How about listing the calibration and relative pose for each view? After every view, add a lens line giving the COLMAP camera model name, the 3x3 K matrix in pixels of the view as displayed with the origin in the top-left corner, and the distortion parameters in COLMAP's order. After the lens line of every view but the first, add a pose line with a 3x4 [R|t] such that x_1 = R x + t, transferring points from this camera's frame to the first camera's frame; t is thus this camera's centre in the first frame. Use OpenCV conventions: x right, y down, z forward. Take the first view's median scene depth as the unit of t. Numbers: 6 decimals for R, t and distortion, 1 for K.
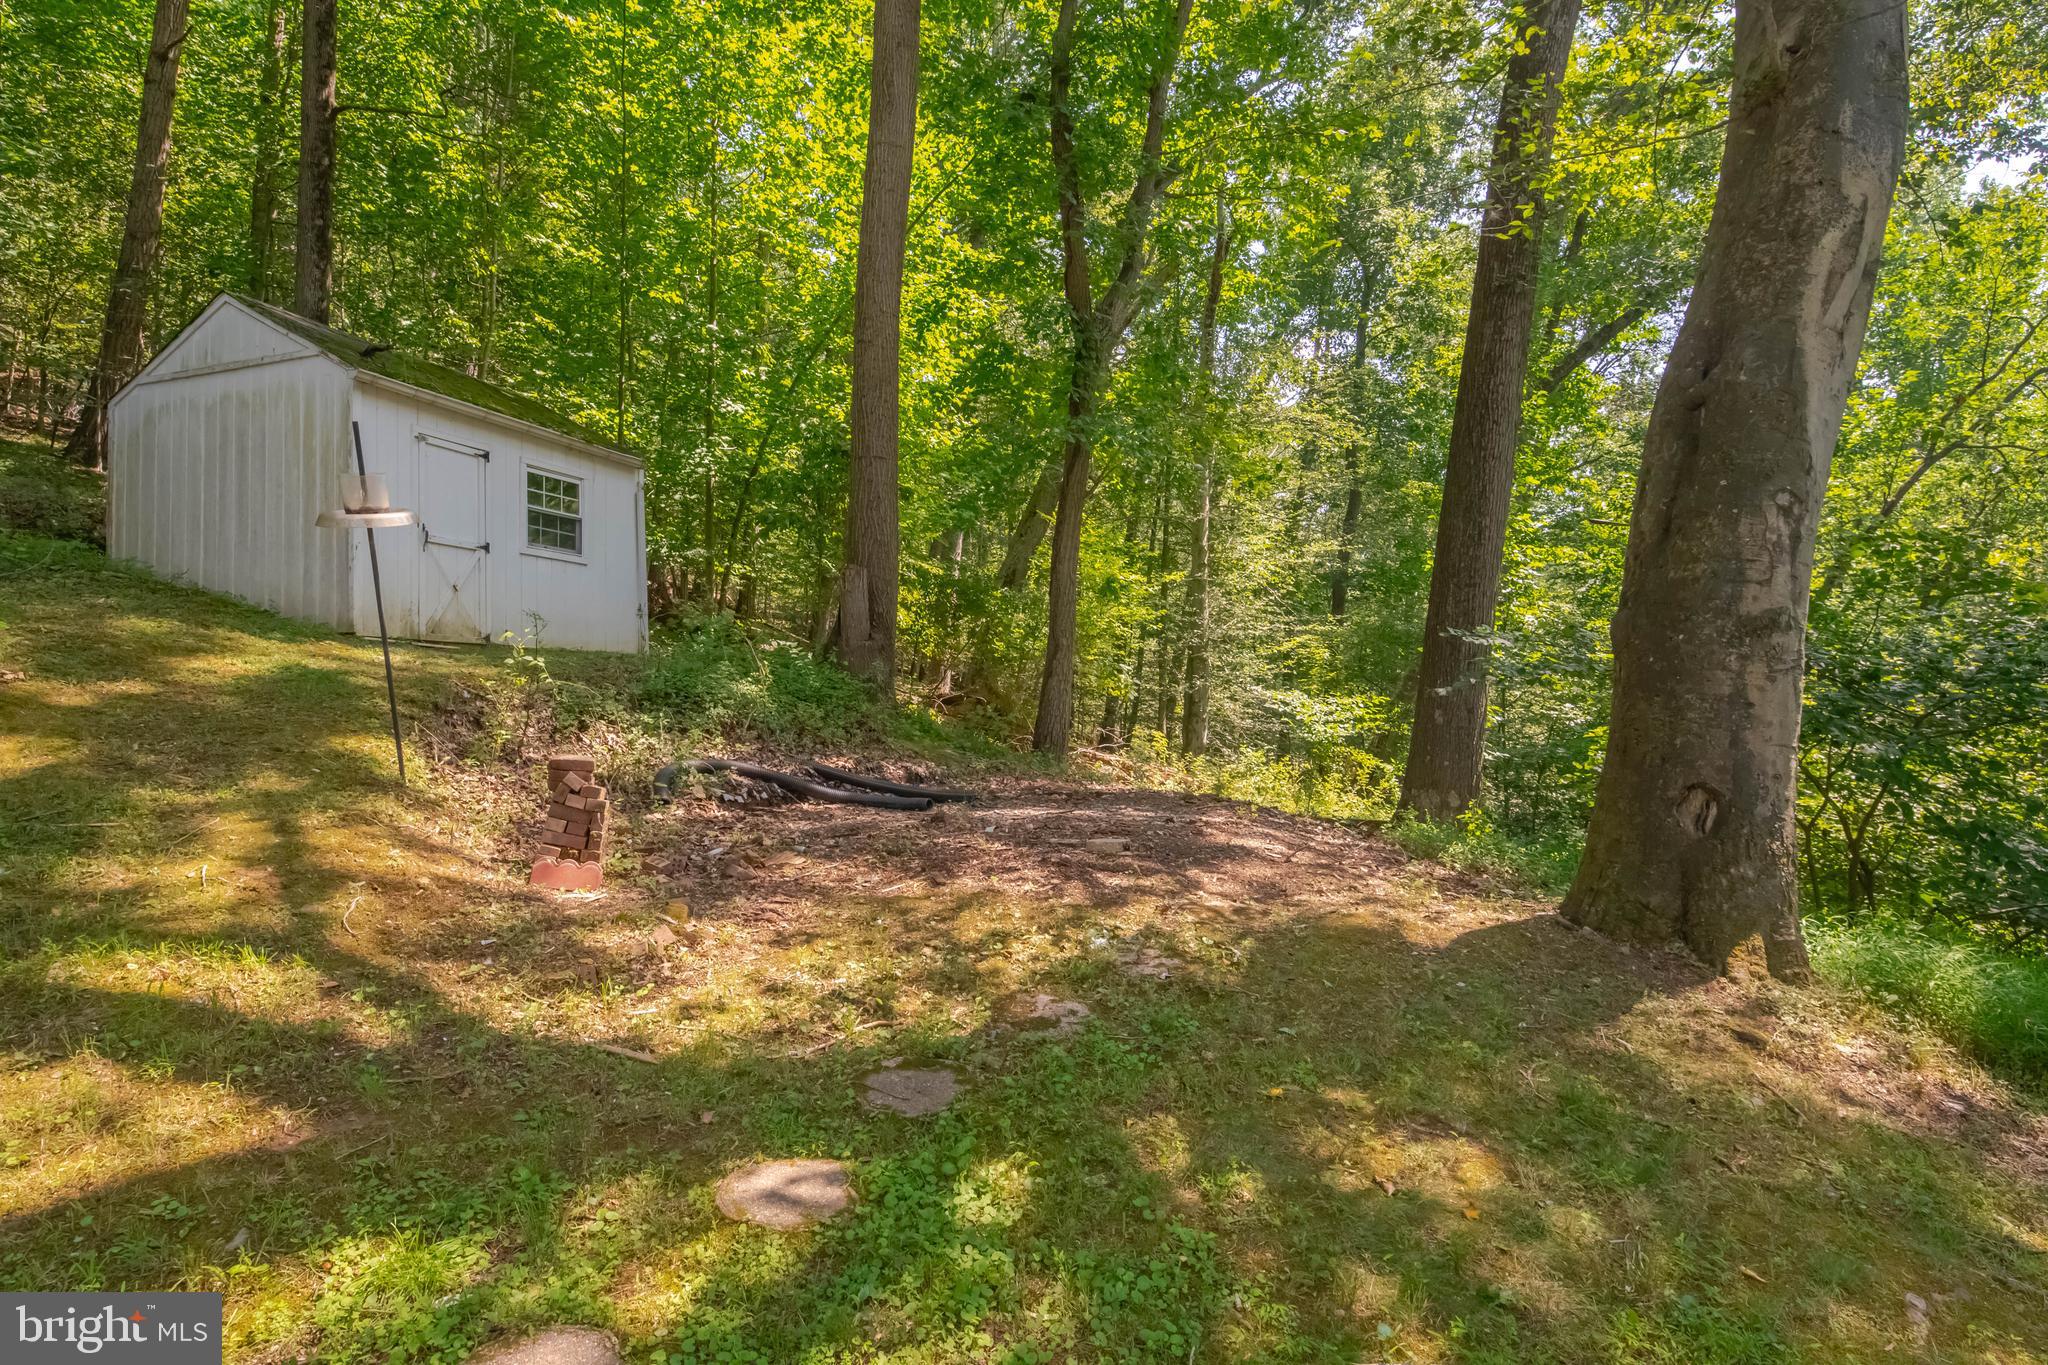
lens RADIAL K [[1185.1, 0, 1025.5], [0, 1185.1, 678.9], [0, 0, 1]] dist [0.014207, 0.004277]
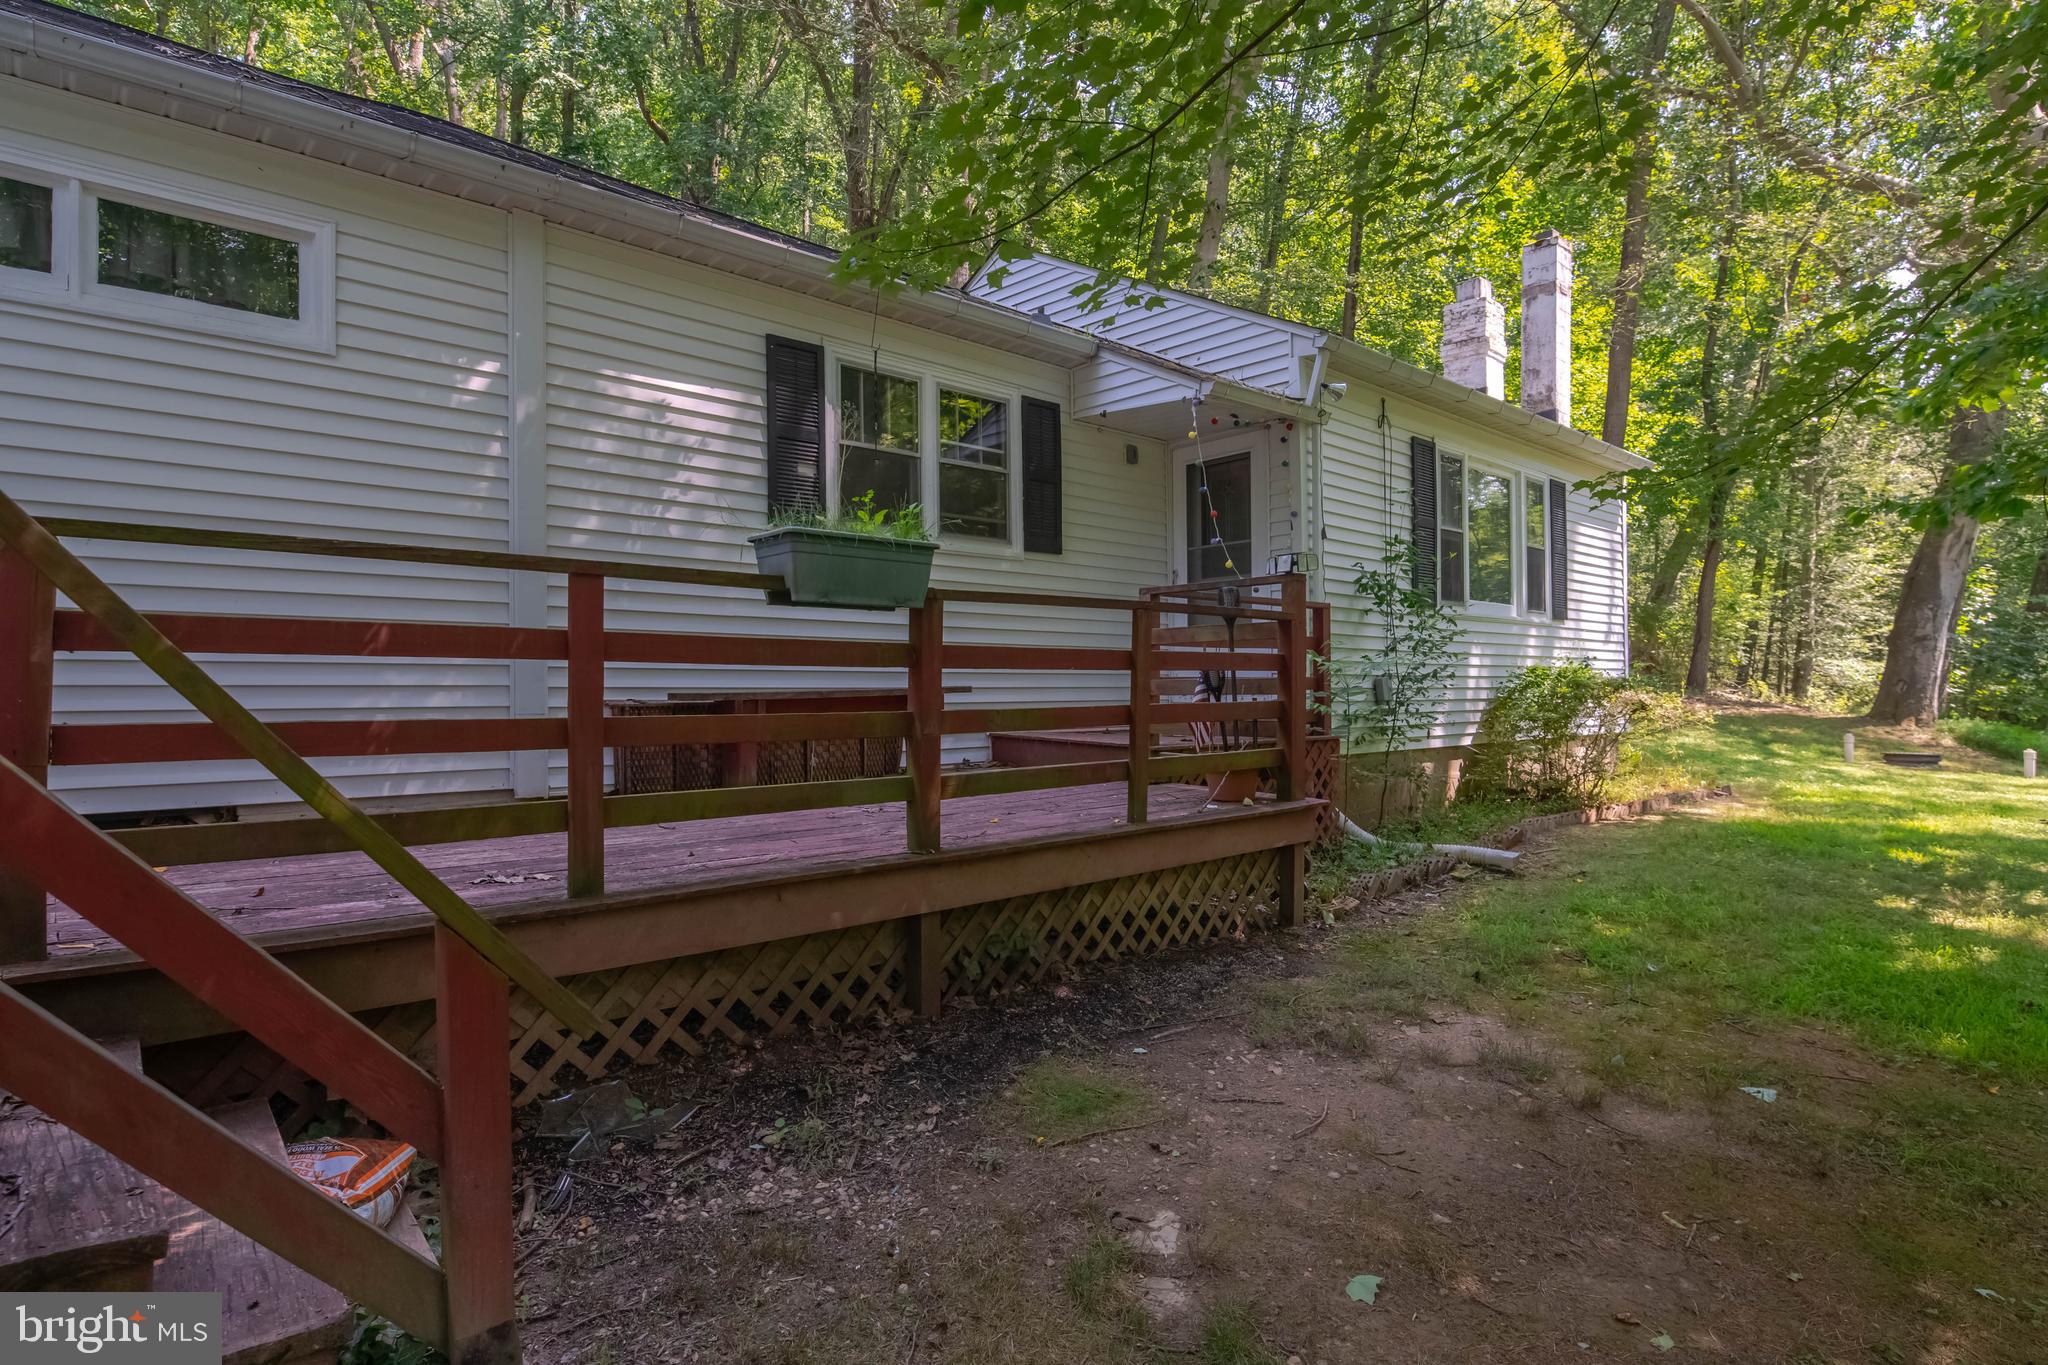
lens RADIAL K [[1075.6, 0, 1028.4], [0, 1075.6, 688.3], [0, 0, 1]] dist [0.001480, -0.003318]
pose [[0.868998, 0.014768, -0.494595, -0.170687], [0.001321, 0.999482, 0.032165, -0.000295], [0.494814, -0.028605, 0.868528, -3.381071]]
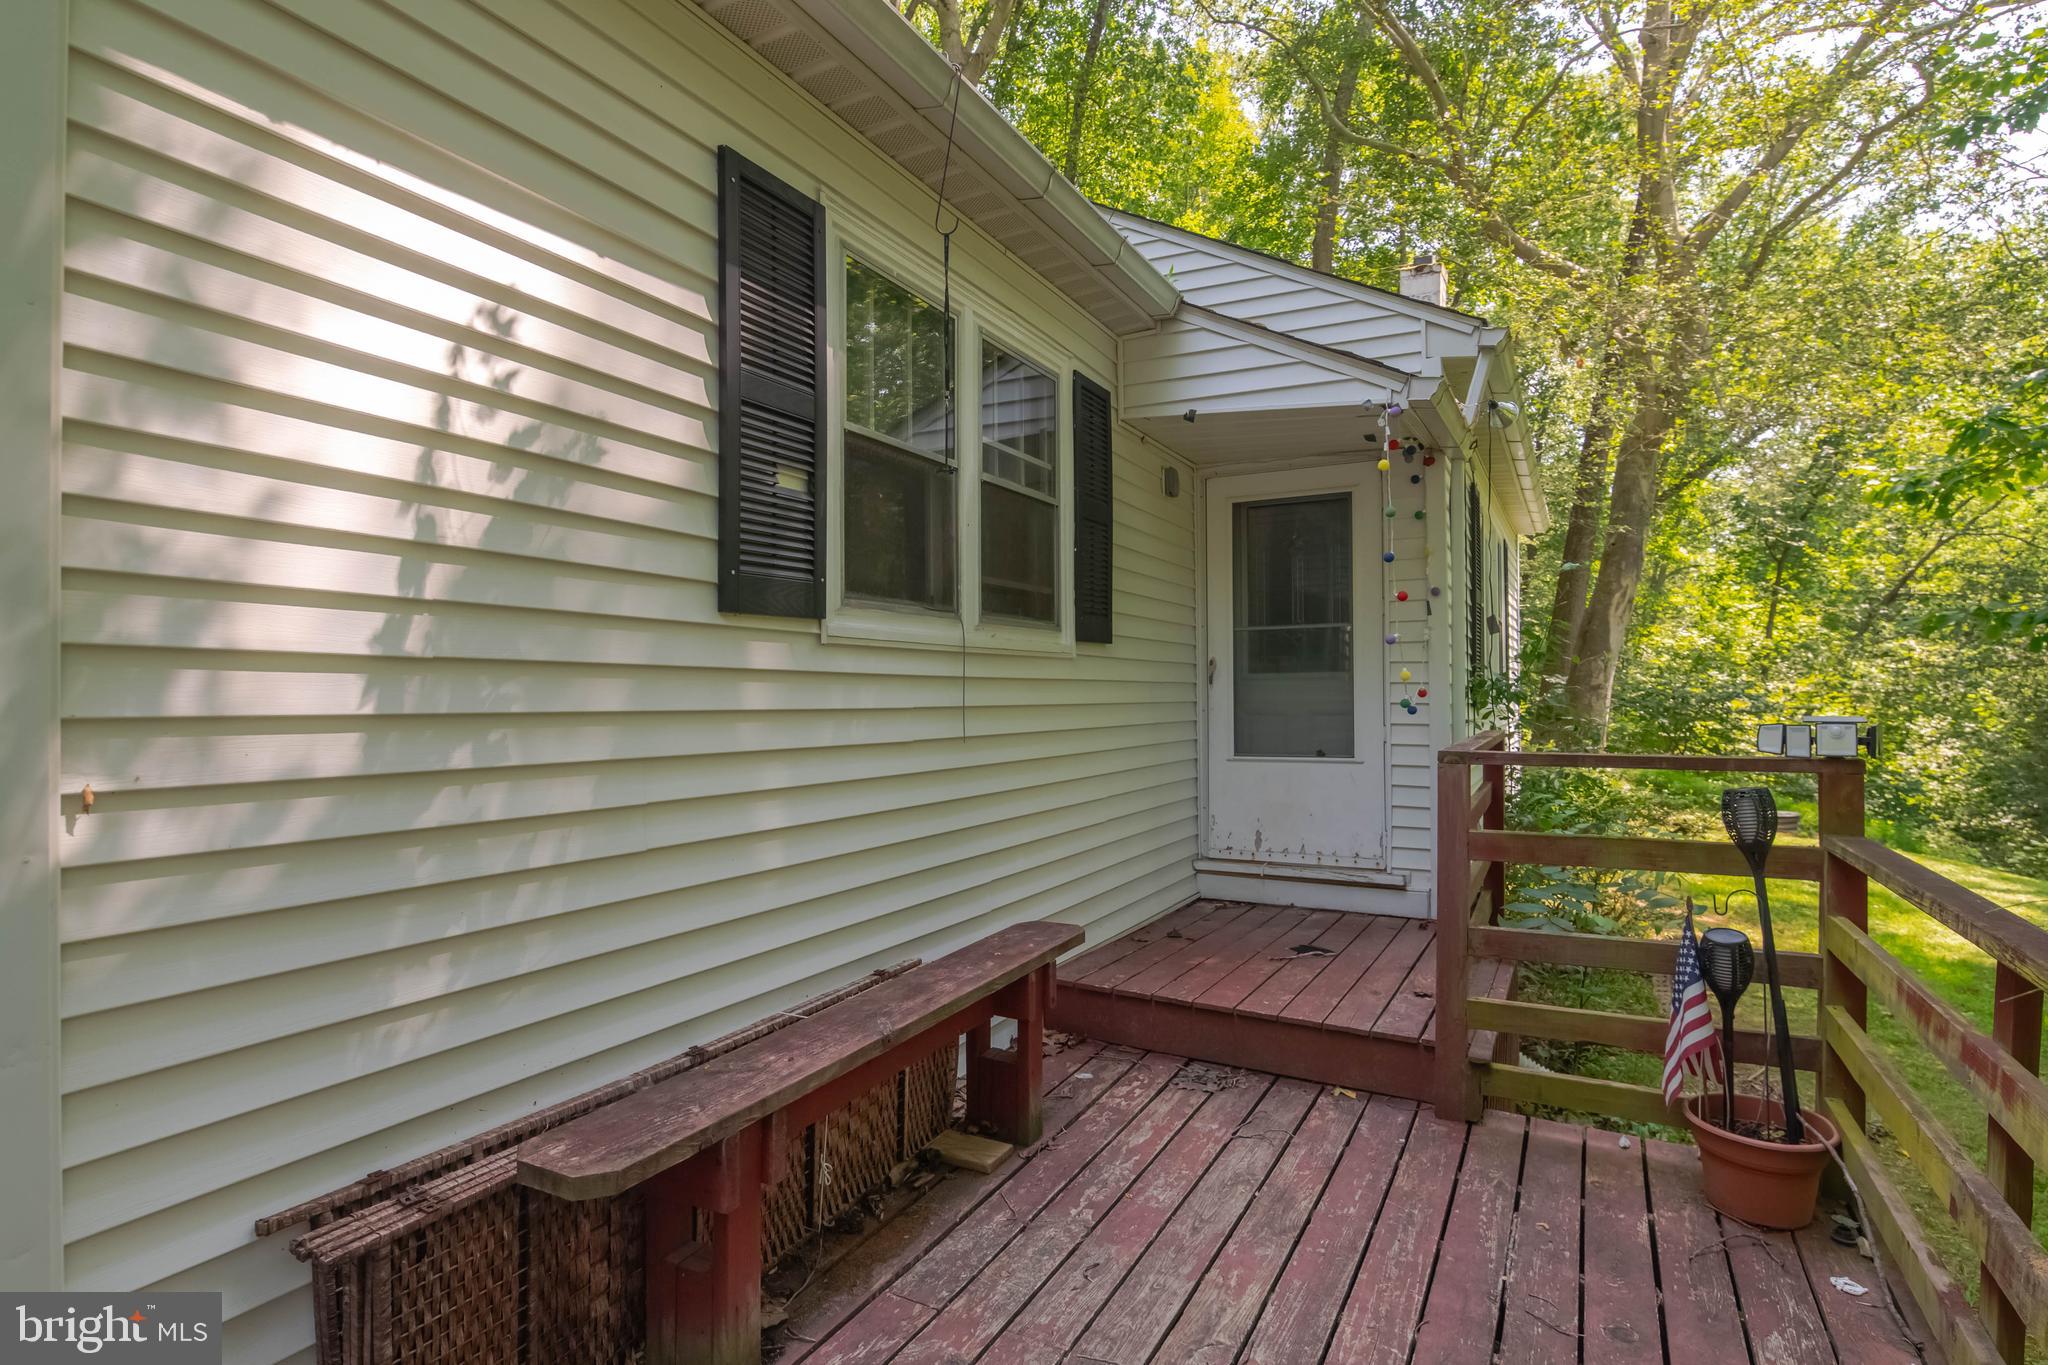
lens RADIAL K [[1075.6, 0, 1041.7], [0, 1075.6, 692.9], [0, 0, 1]] dist [0.001480, -0.003318]
pose [[0.985596, 0.017714, -0.168187, -0.666127], [-0.013446, 0.999559, 0.026478, -0.098173], [0.168582, -0.023835, 0.985399, -3.026401]]
